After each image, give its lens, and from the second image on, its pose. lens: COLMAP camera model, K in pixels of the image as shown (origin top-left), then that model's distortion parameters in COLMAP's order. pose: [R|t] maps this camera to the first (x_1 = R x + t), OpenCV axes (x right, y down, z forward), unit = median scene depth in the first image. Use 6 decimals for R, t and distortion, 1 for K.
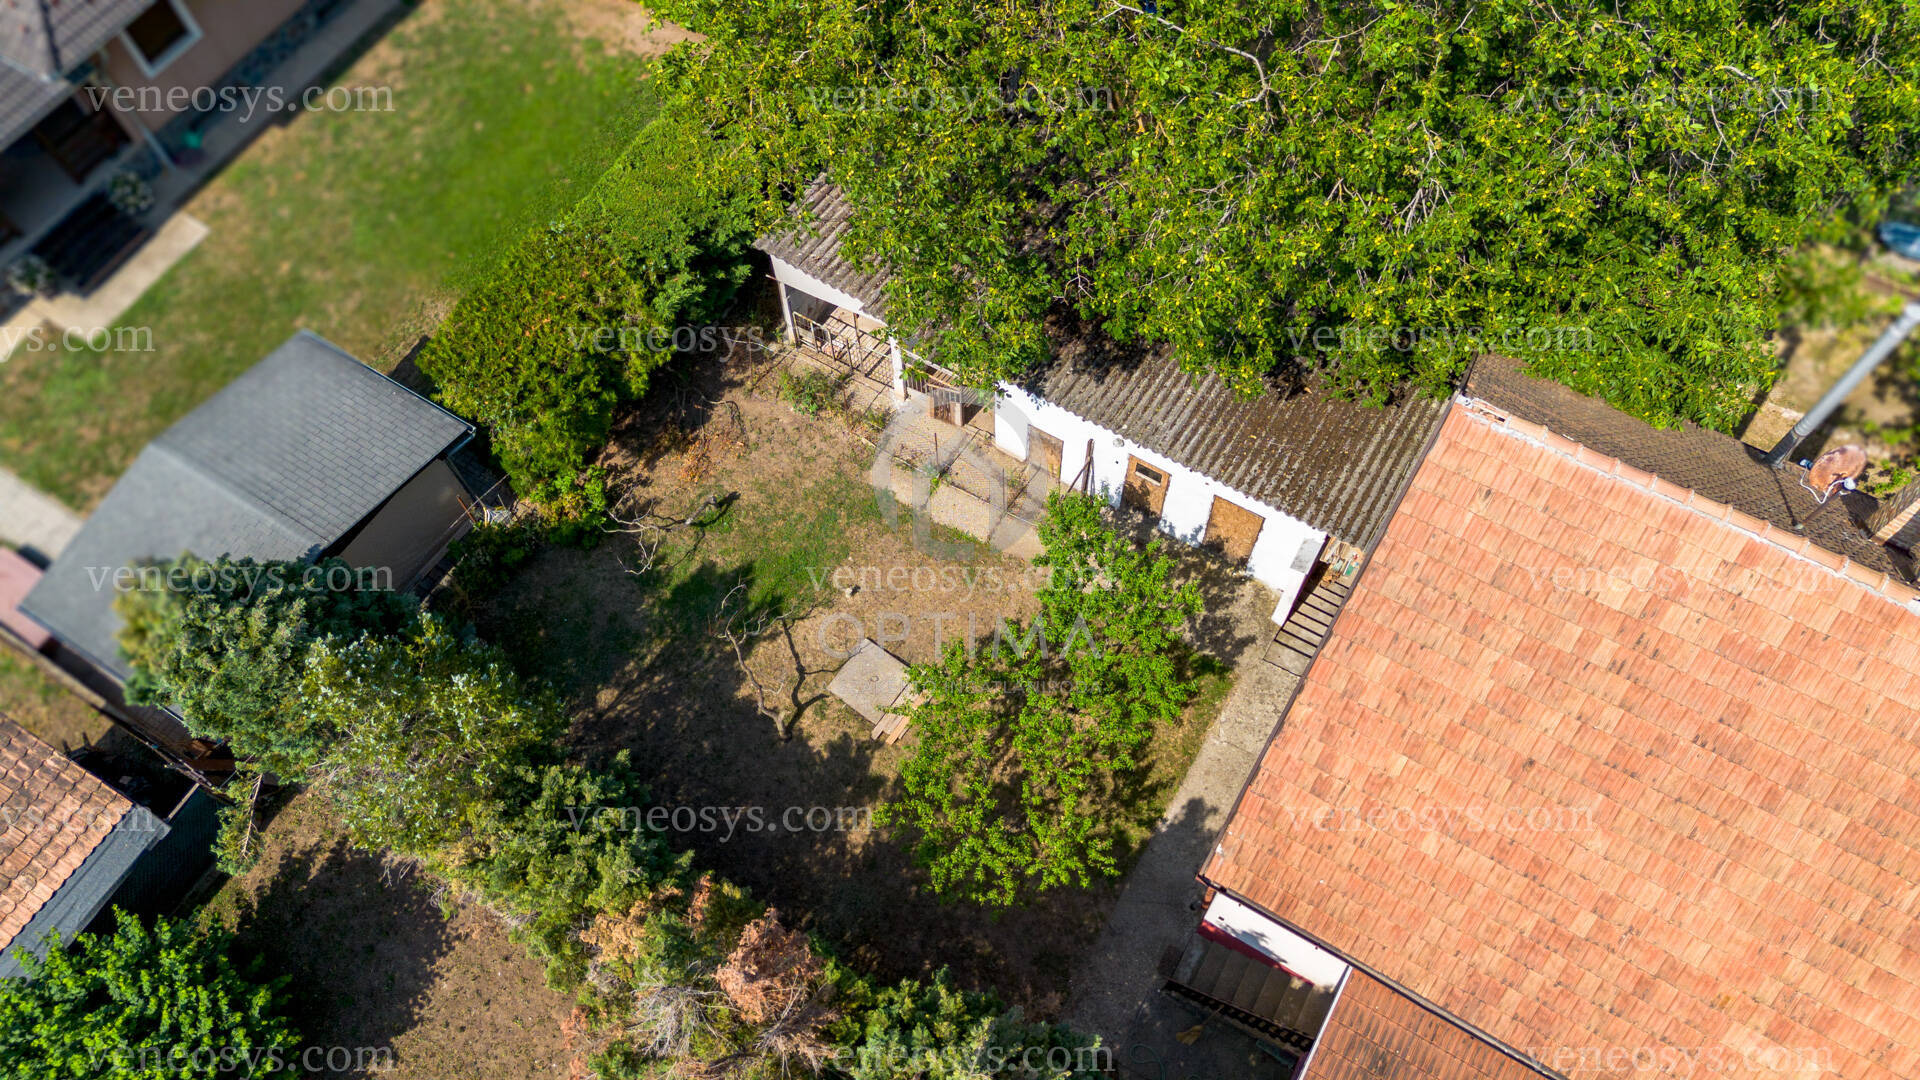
lens RADIAL K [[1375.6, 0, 961.8], [0, 1375.6, 534.1], [0, 0, 1]] dist [0.021201, -0.008418]
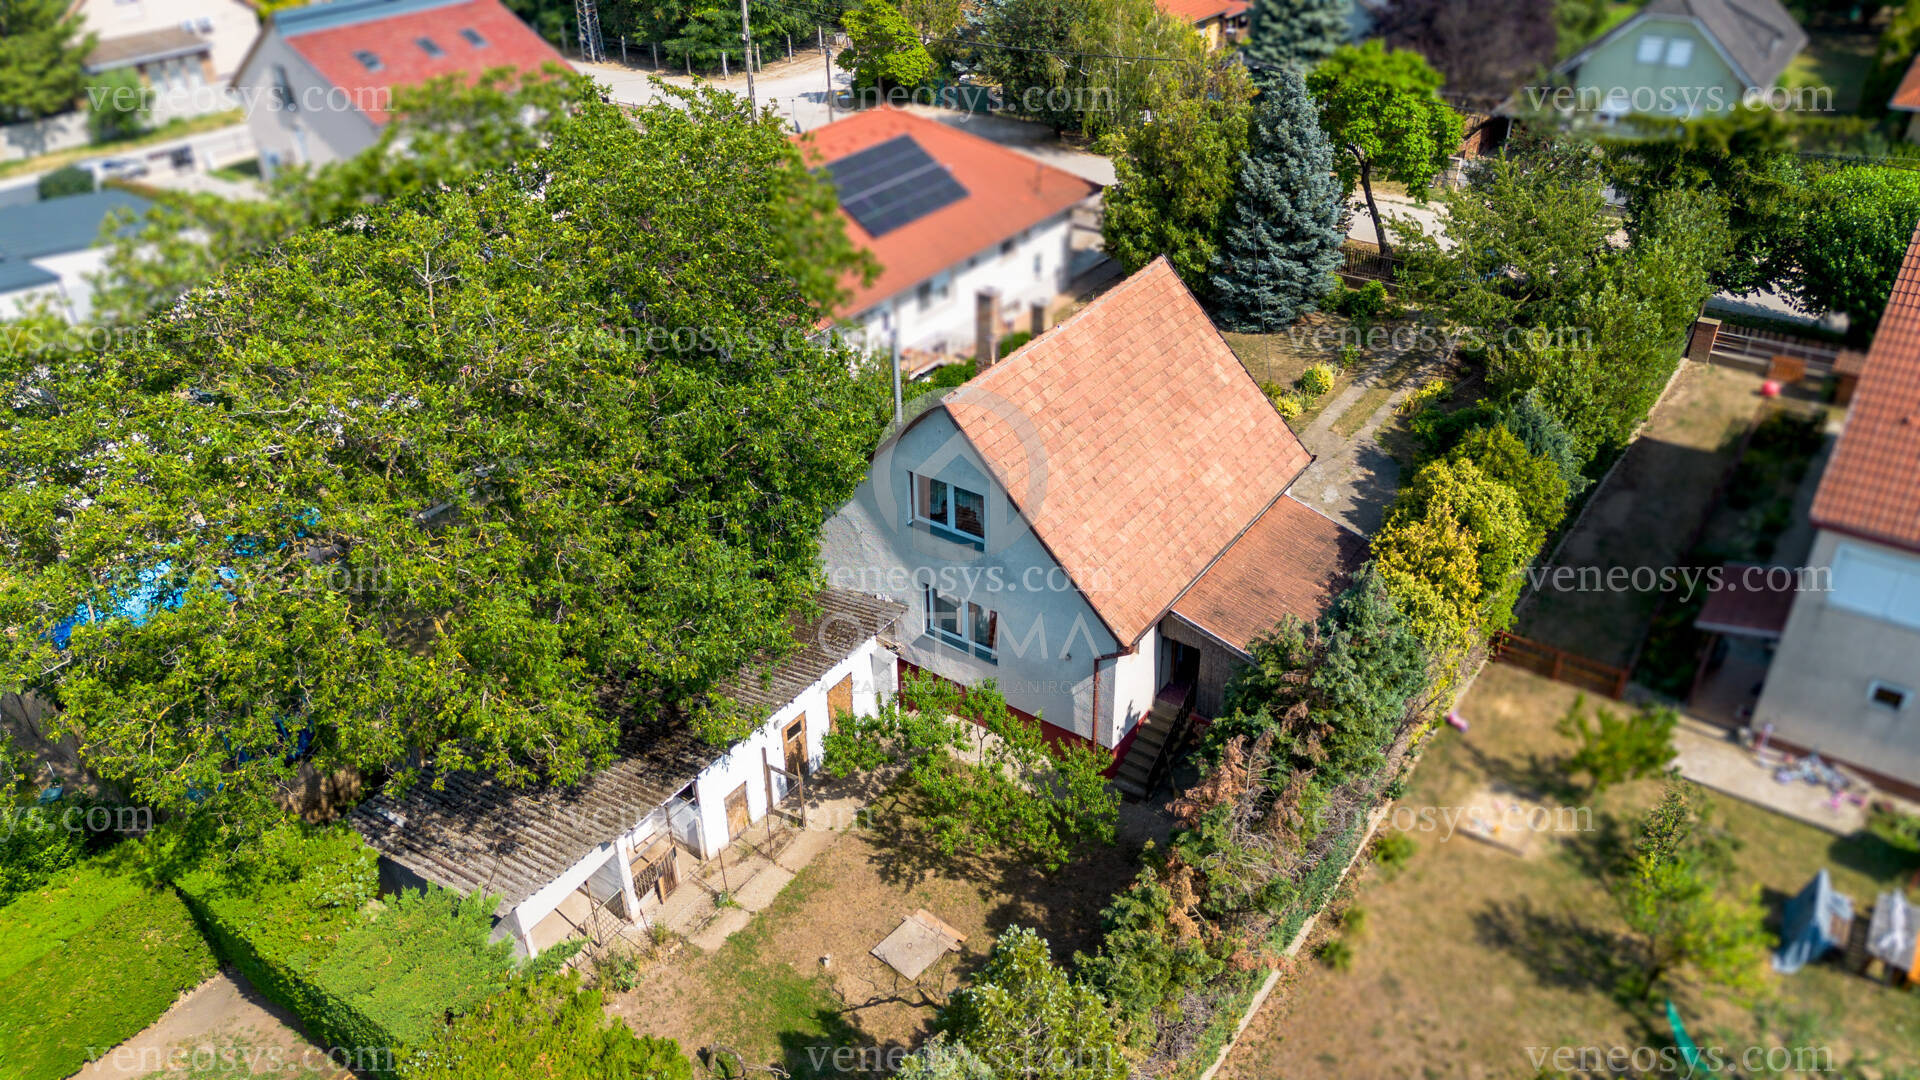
lens RADIAL K [[1375.6, 0, 964.6], [0, 1375.6, 540.6], [0, 0, 1]] dist [0.021201, -0.008418]
pose [[0.072441, -0.535172, 0.841632, -0.854815], [0.884833, 0.423882, 0.193376, -0.226529], [-0.460242, 0.730695, 0.504244, 0.109714]]
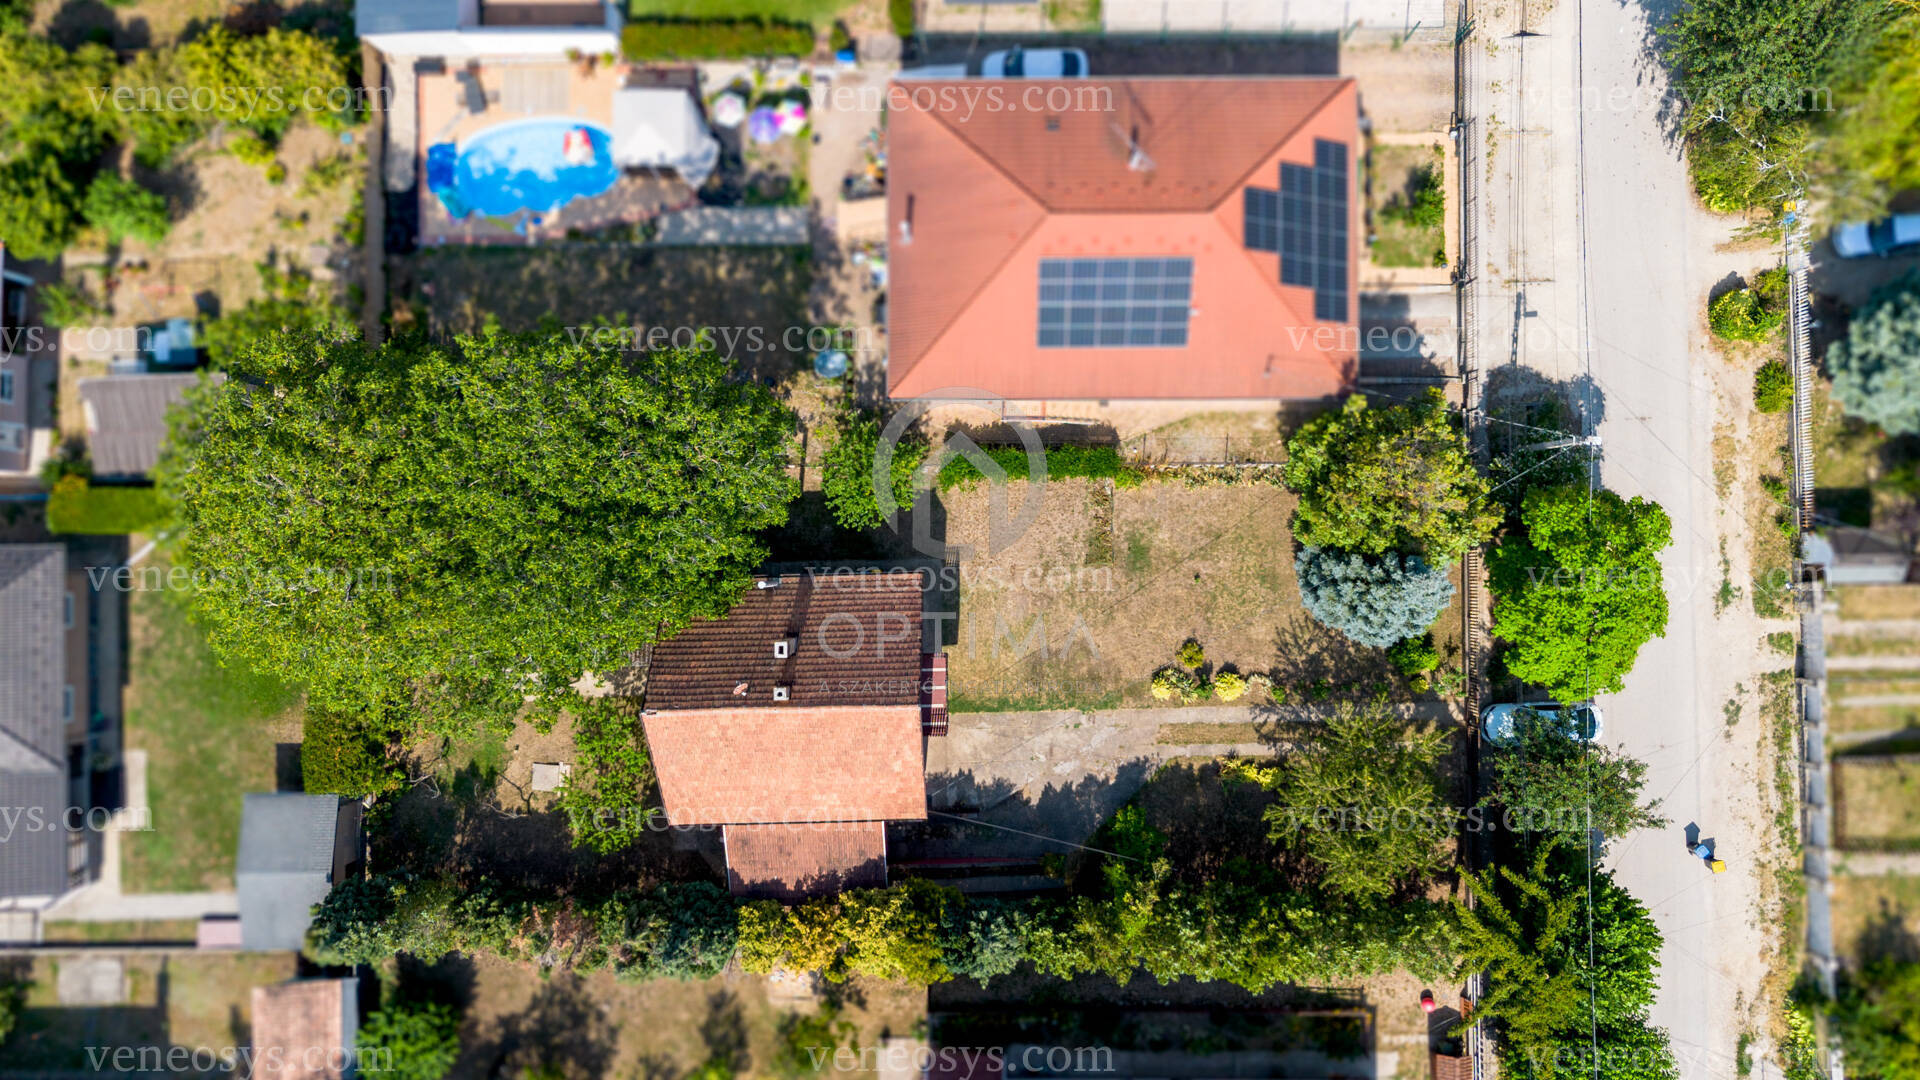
lens RADIAL K [[1375.6, 0, 958.6], [0, 1375.6, 538.0], [0, 0, 1]] dist [0.021201, -0.008418]
pose [[0.849161, -0.528070, 0.008255, 0.757403], [0.466477, 0.757262, 0.457113, -0.986681], [-0.247639, -0.384312, 0.889370, -1.207258]]
